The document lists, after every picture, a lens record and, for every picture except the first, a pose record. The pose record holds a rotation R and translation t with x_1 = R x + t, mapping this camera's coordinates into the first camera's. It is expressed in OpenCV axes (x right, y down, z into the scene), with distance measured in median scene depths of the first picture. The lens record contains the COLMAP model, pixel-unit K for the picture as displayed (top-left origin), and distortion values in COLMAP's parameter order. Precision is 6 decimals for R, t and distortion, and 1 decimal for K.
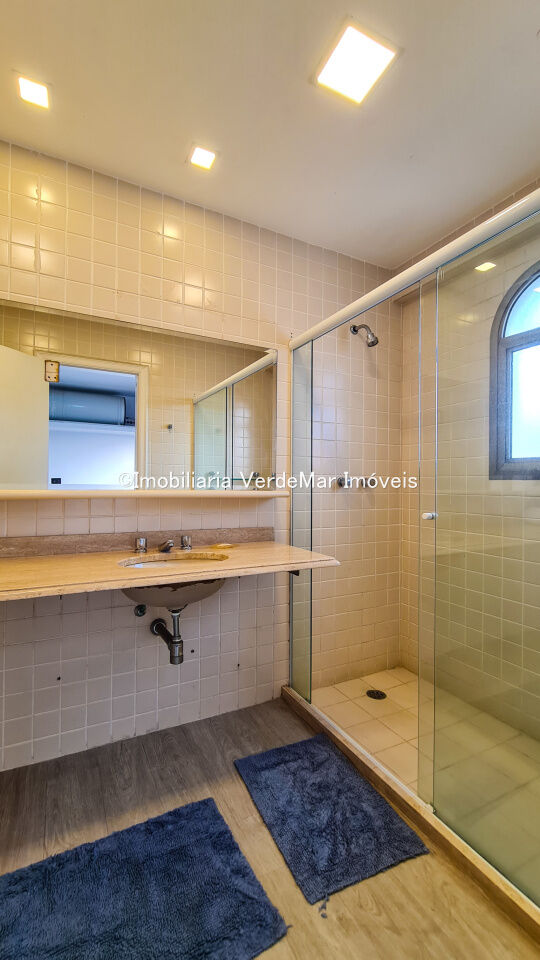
lens RADIAL K [[403.8, 0, 267.8], [0, 403.8, 481.7], [0, 0, 1]] dist [0.001901, 0.000287]
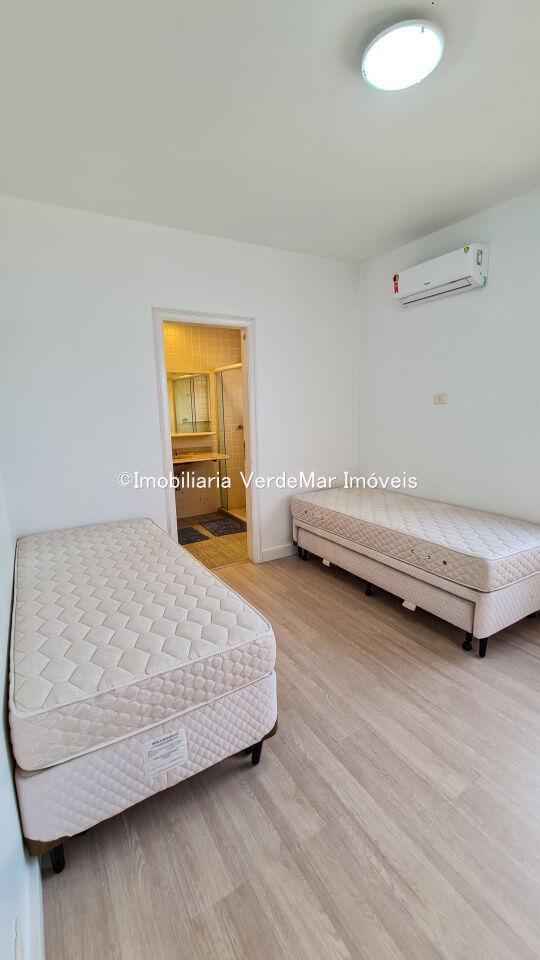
lens RADIAL K [[403.8, 0, 270.3], [0, 403.8, 475.9], [0, 0, 1]] dist [0.001901, 0.000287]
pose [[0.997495, -0.040203, 0.058196, 0.209938], [0.028874, 0.982531, 0.183843, -0.146834], [-0.064571, -0.181702, 0.981231, -1.418669]]
